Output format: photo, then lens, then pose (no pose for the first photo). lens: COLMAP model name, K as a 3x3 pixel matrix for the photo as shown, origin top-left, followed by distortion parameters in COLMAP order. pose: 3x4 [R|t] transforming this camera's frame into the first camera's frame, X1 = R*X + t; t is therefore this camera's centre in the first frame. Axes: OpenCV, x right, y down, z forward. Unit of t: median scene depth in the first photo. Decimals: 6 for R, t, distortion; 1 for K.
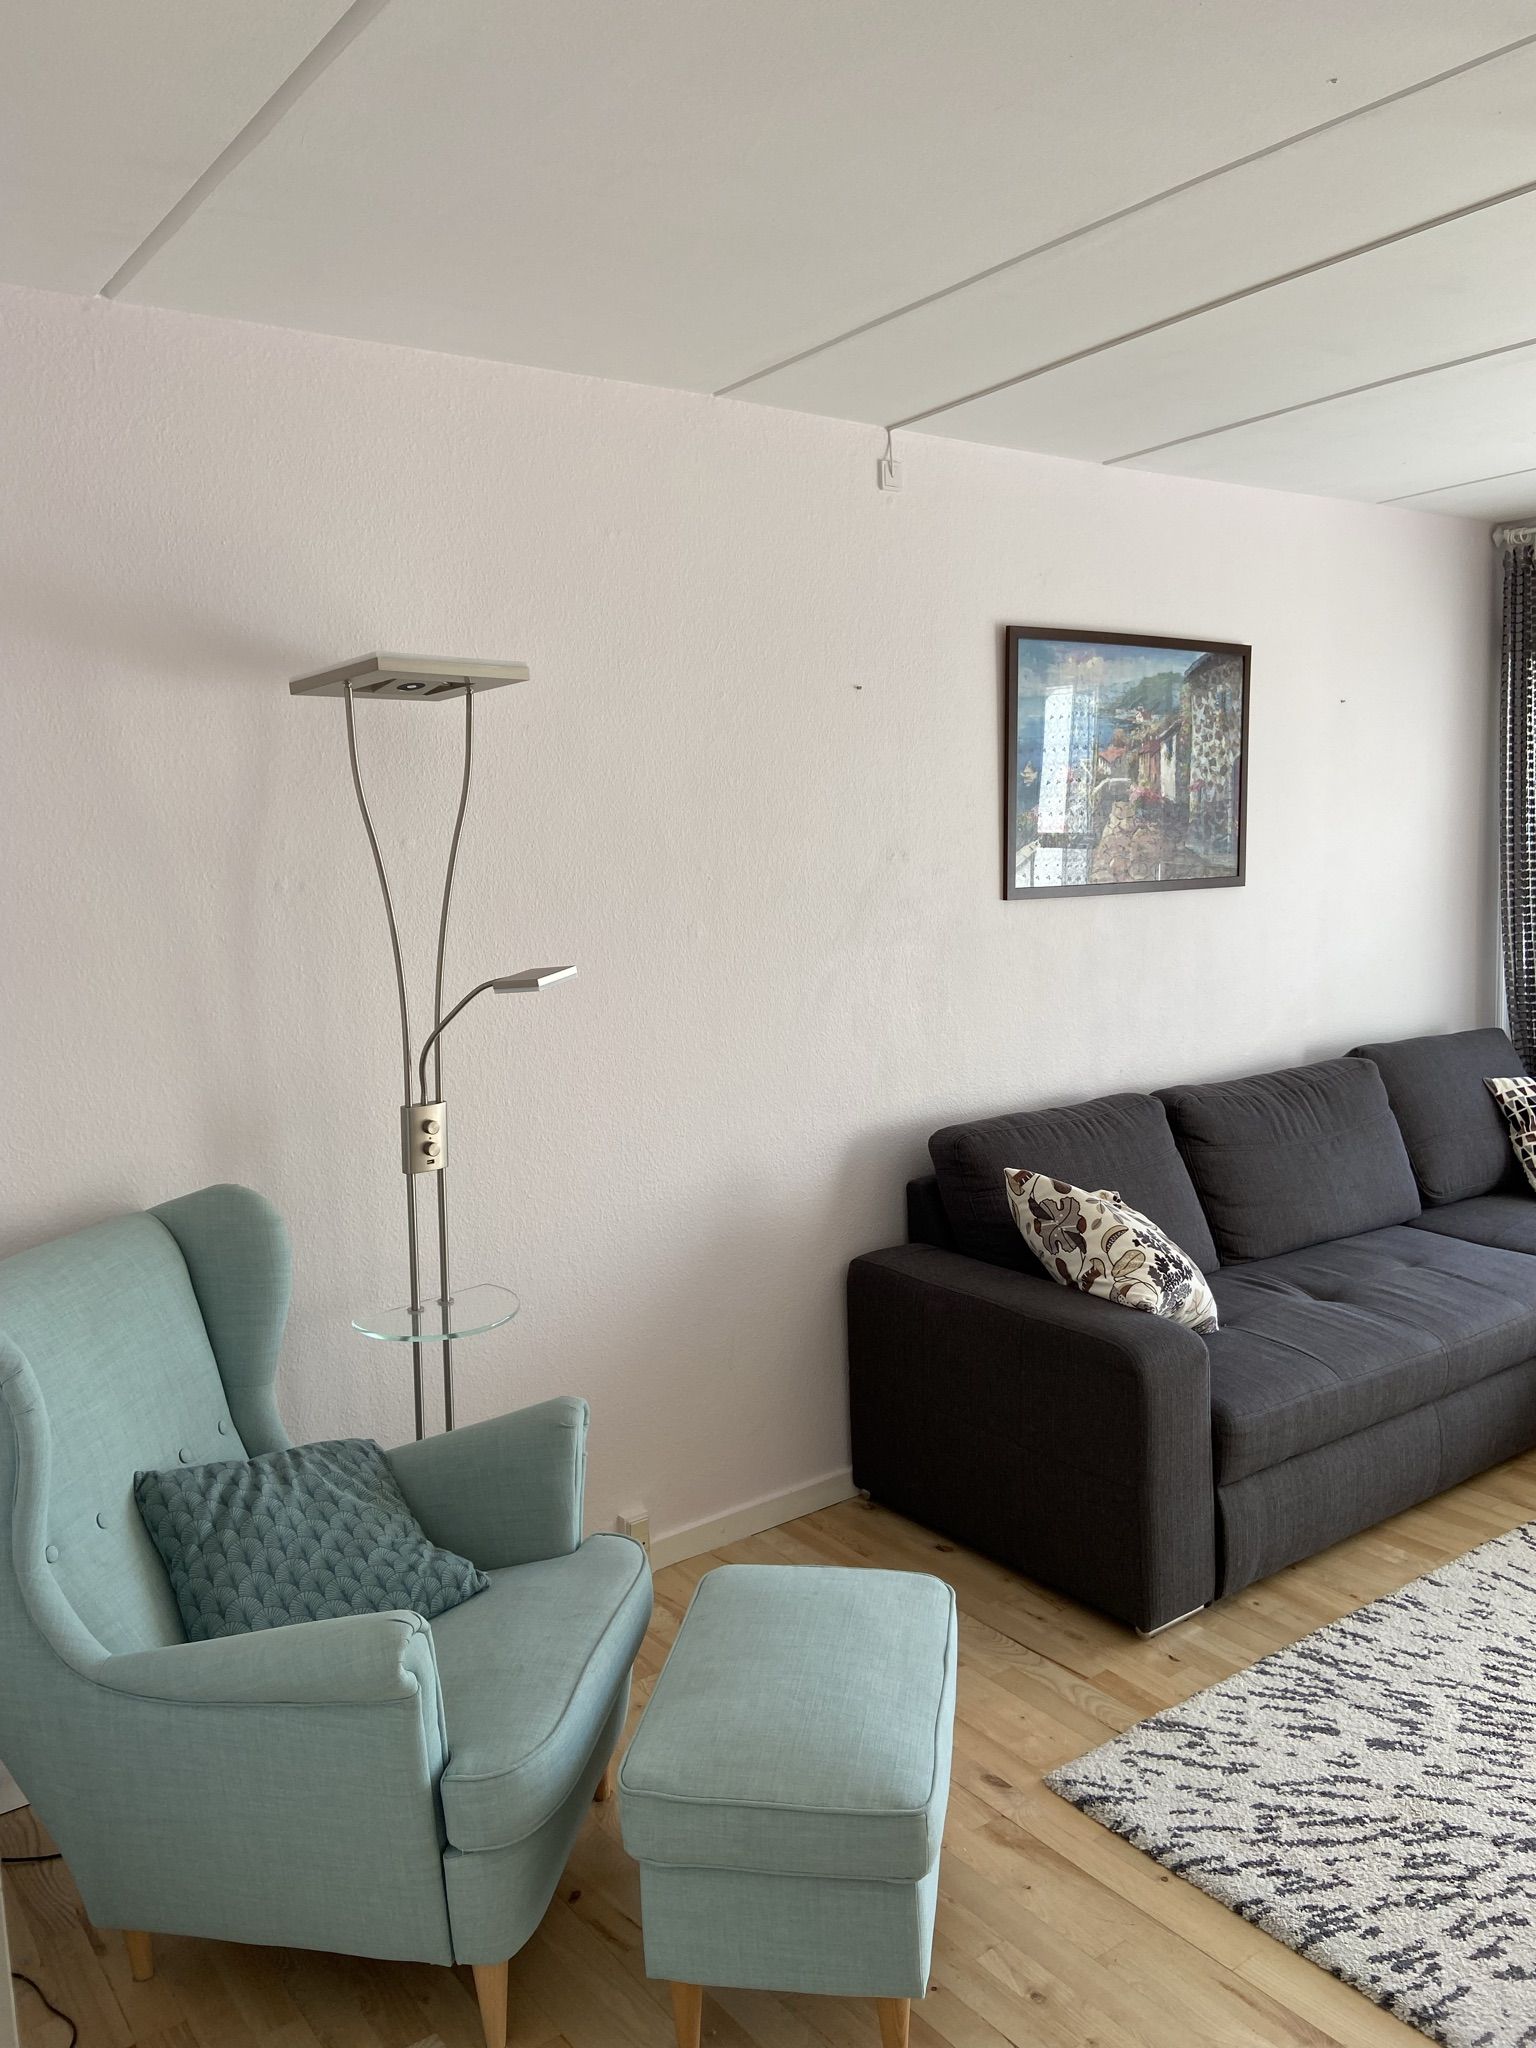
lens RADIAL K [[1586.9, 0, 765.0], [0, 1586.9, 995.9], [0, 0, 1]] dist [0.137962, -0.160832]
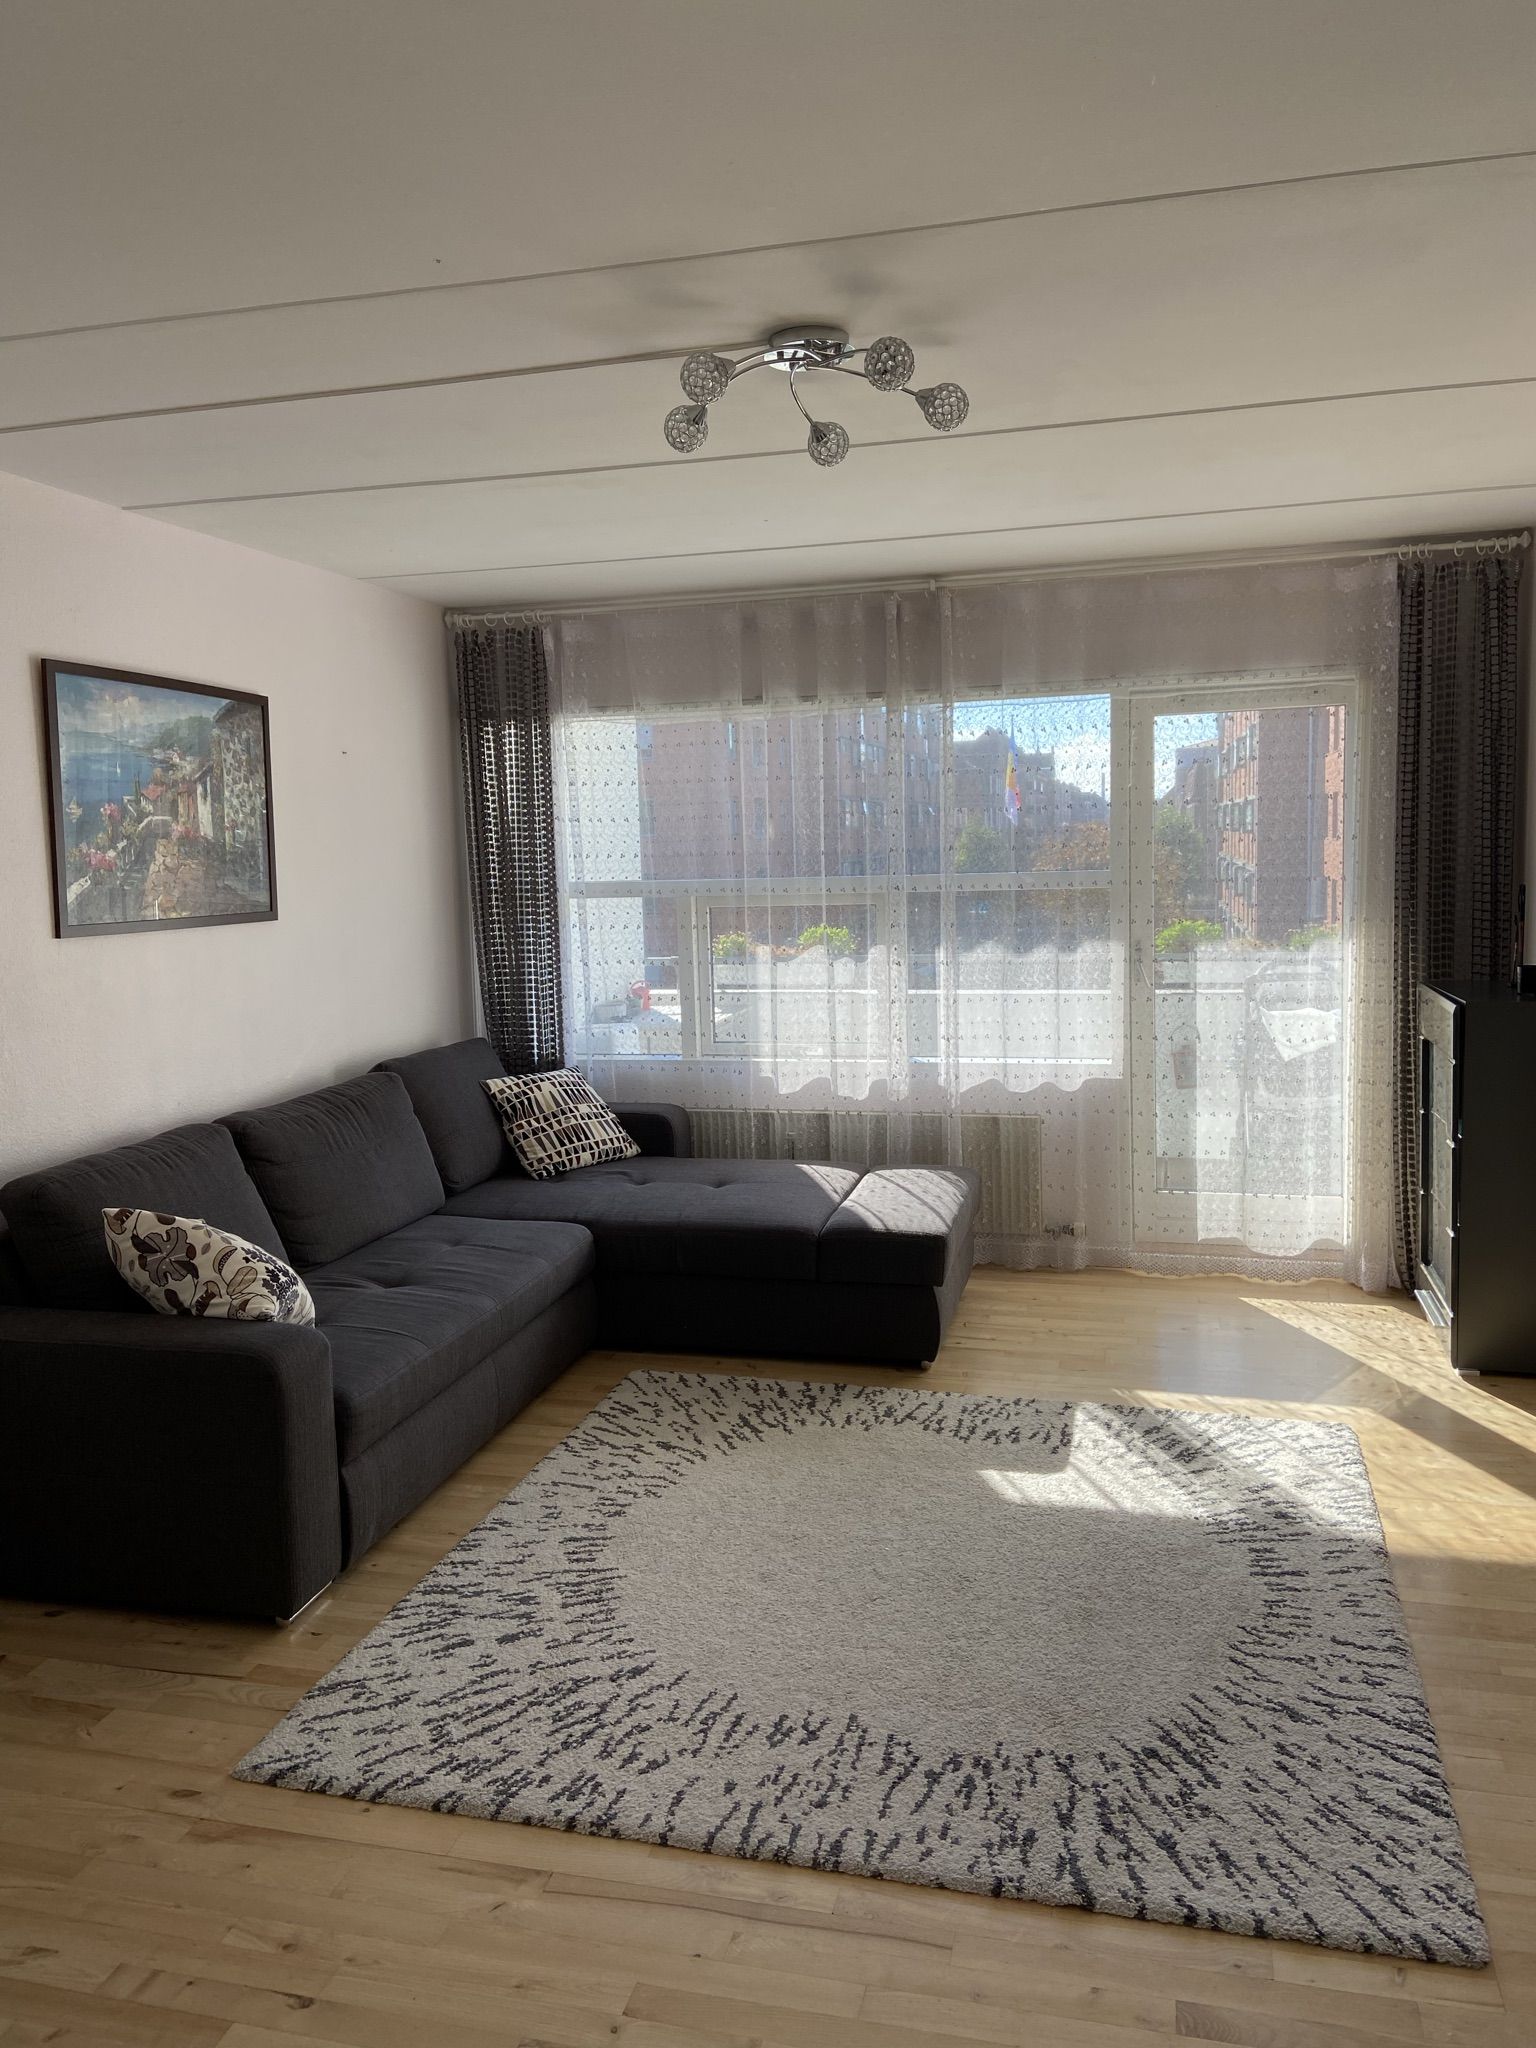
lens RADIAL K [[1586.9, 0, 765.0], [0, 1586.9, 995.9], [0, 0, 1]] dist [0.137962, -0.160832]
pose [[0.781239, -0.054983, 0.621806, -0.150408], [0.069669, 0.997570, 0.000677, 0.004570], [-0.620332, 0.042791, 0.783171, -0.045193]]
